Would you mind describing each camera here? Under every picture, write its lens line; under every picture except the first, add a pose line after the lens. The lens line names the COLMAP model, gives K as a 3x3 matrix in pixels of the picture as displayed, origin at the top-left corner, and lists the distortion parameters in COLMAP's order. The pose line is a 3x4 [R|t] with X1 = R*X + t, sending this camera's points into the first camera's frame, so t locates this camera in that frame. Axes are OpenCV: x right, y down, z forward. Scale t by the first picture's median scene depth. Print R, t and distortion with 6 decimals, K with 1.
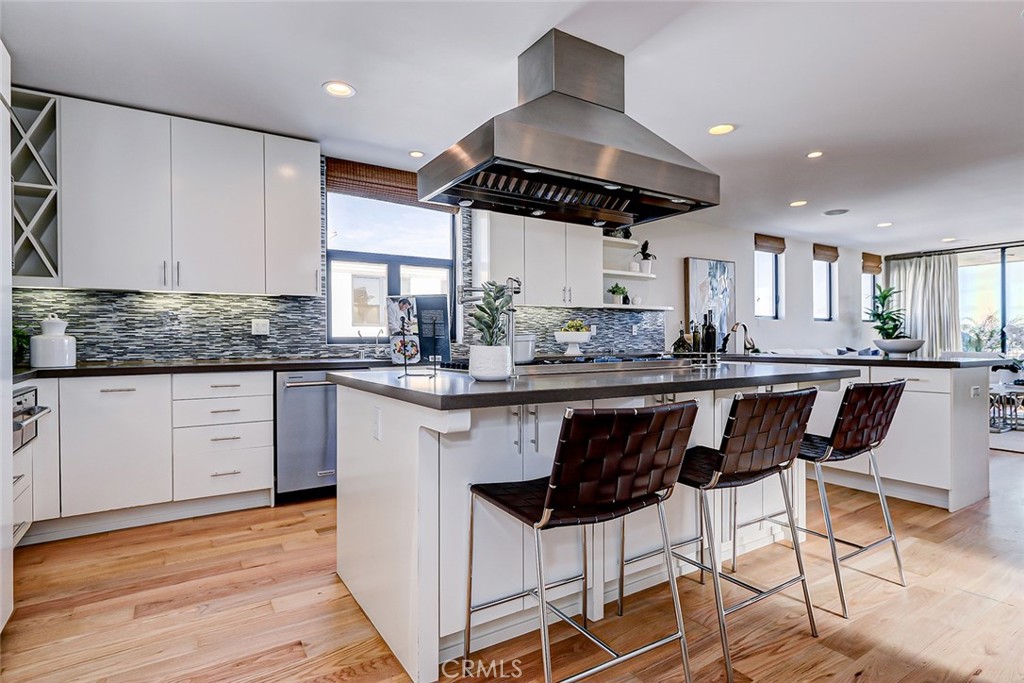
lens RADIAL K [[549.9, 0, 507.0], [0, 549.9, 335.6], [0, 0, 1]] dist [0.004325, 0.001700]
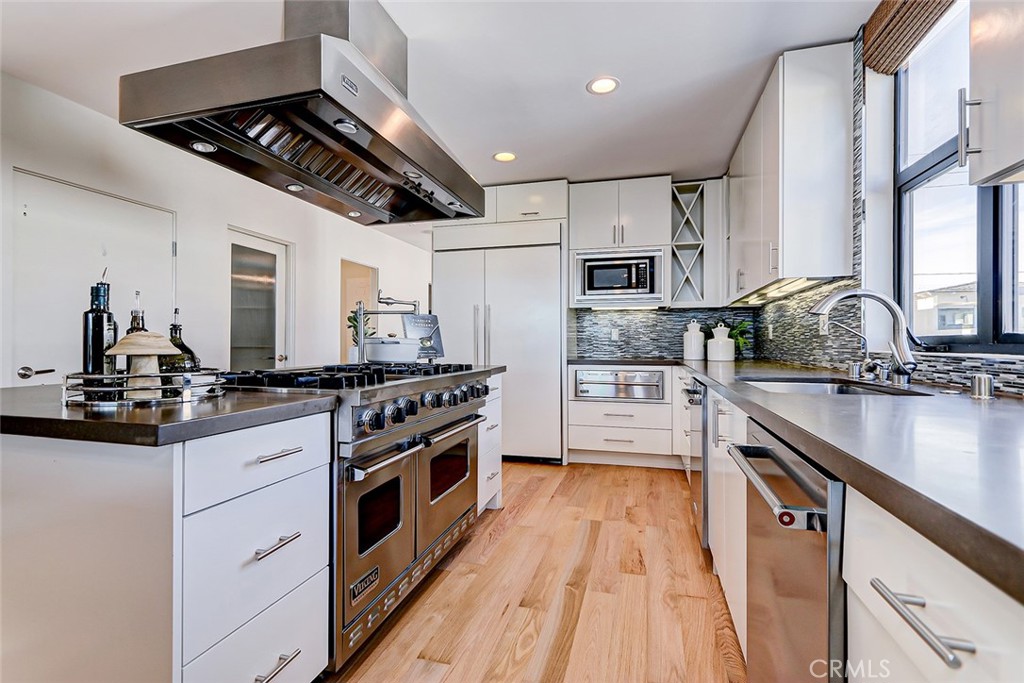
lens RADIAL K [[480.1, 0, 512.5], [0, 480.1, 347.8], [0, 0, 1]] dist [0.002035, 0.000721]
pose [[-0.752362, 0.012541, -0.658631, 0.229116], [0.009855, 0.999921, 0.007782, 0.004989], [0.658676, -0.000636, -0.752426, 0.931520]]
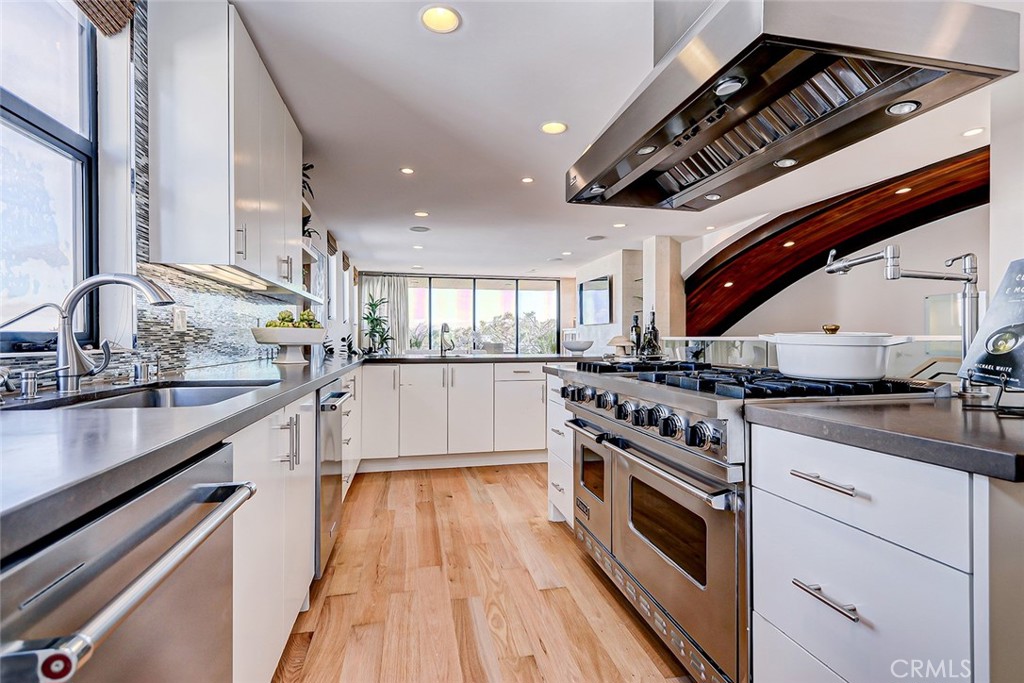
lens RADIAL K [[480.1, 0, 520.0], [0, 480.1, 340.8], [0, 0, 1]] dist [0.002035, 0.000721]
pose [[0.346605, 0.003225, 0.938005, -0.310149], [-0.011497, 0.999934, 0.000811, 0.004099], [-0.937941, -0.011065, 0.346619, 0.558928]]
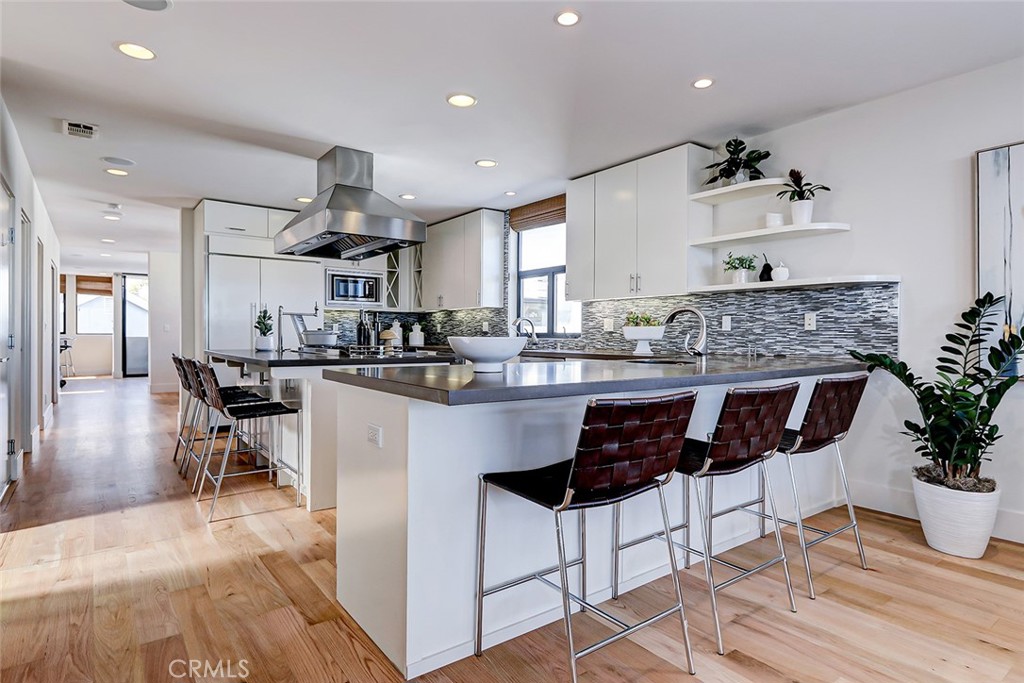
lens RADIAL K [[549.9, 0, 507.7], [0, 549.9, 342.8], [0, 0, 1]] dist [0.004325, 0.001700]
pose [[0.050078, 0.018105, -0.998581, 0.939817], [0.001030, 0.999834, 0.018180, 0.002574], [0.998745, -0.001939, 0.050051, 0.751822]]
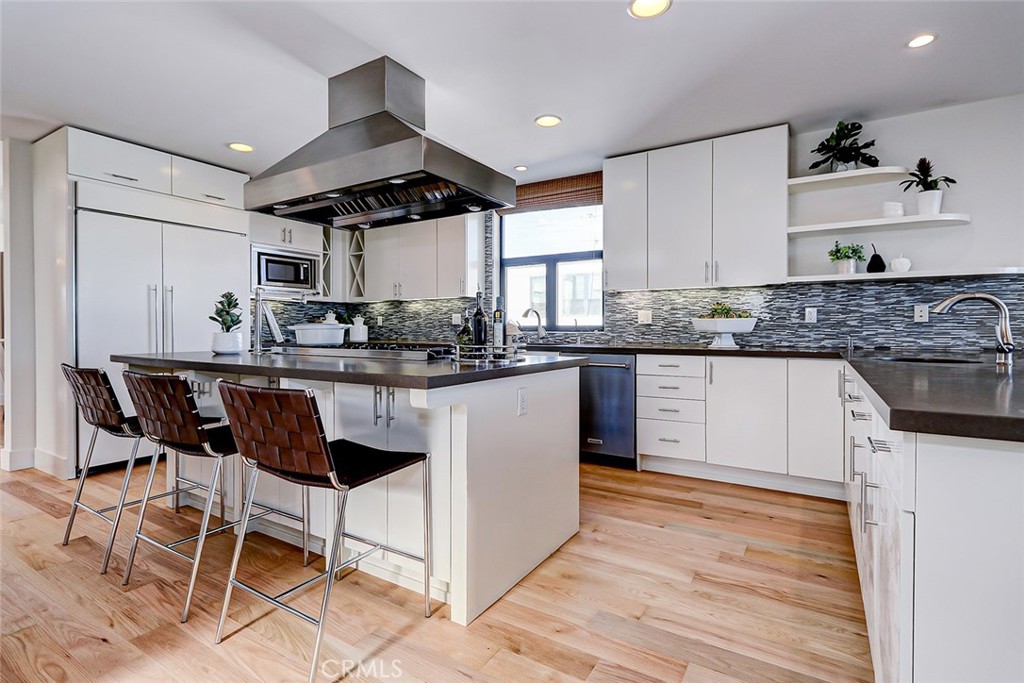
lens RADIAL K [[480.1, 0, 514.9], [0, 480.1, 333.6], [0, 0, 1]] dist [0.002035, 0.000721]
pose [[0.416077, 0.013952, -0.909222, 0.619611], [0.004644, 0.999837, 0.017467, 0.001428], [0.909317, -0.011490, 0.415945, 0.459084]]
